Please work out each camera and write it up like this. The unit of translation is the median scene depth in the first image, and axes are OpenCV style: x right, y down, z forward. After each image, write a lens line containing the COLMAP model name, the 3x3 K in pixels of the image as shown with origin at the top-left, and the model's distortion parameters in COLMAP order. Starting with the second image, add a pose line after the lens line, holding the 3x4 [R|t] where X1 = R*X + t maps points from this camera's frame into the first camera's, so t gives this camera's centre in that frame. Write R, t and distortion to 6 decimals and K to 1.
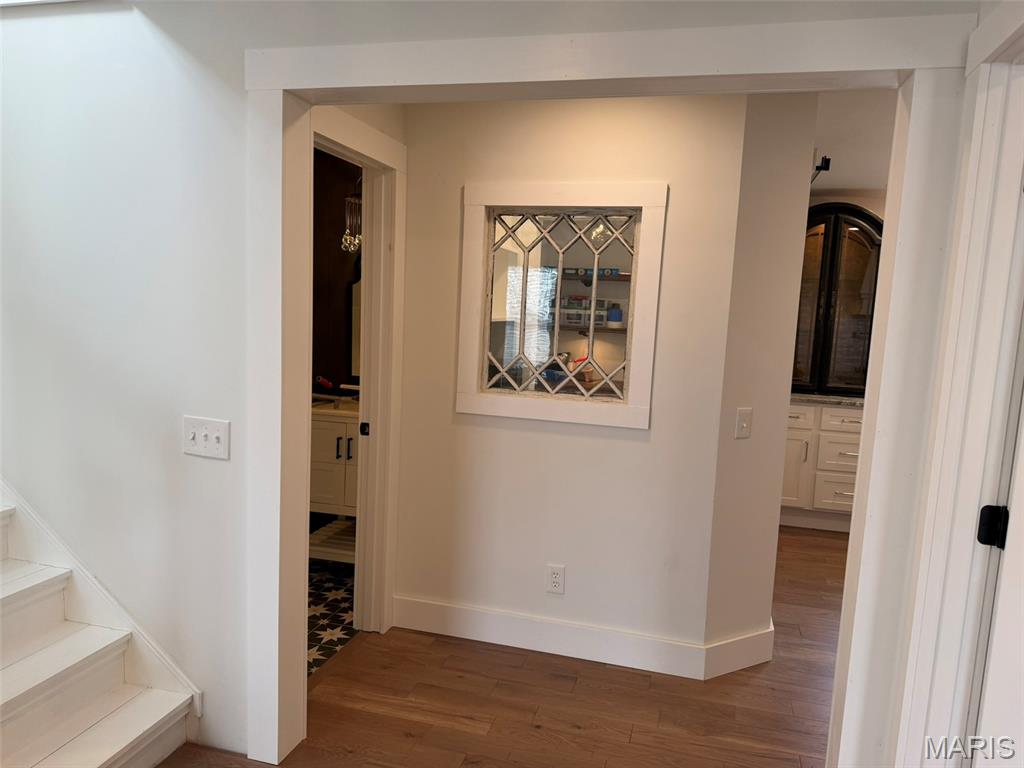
lens RADIAL K [[727.3, 0, 514.3], [0, 727.3, 386.4], [0, 0, 1]] dist [0.026891, -0.048033]
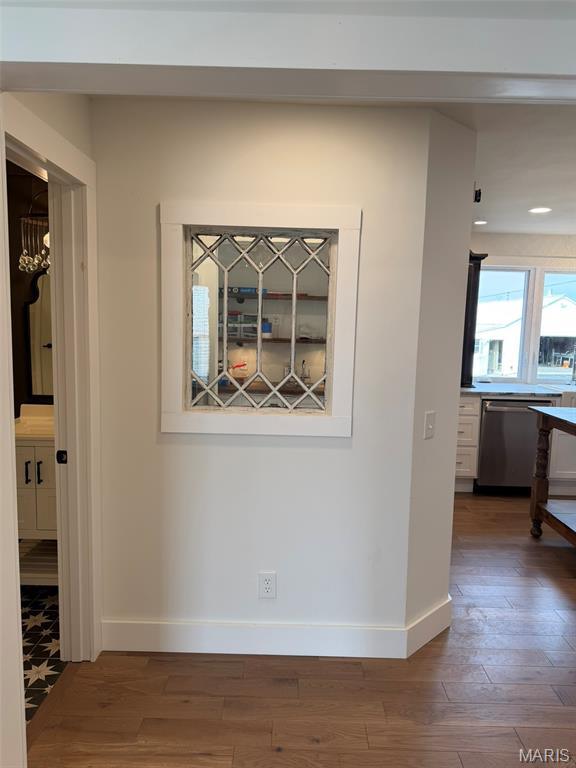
lens RADIAL K [[545.5, 0, 293.3], [0, 545.5, 382.8], [0, 0, 1]] dist [0.026891, -0.048033]
pose [[0.964885, -0.050906, 0.257693, -0.097685], [0.048245, 0.998697, 0.016642, -0.037388], [-0.258205, -0.003625, 0.966083, 0.235363]]
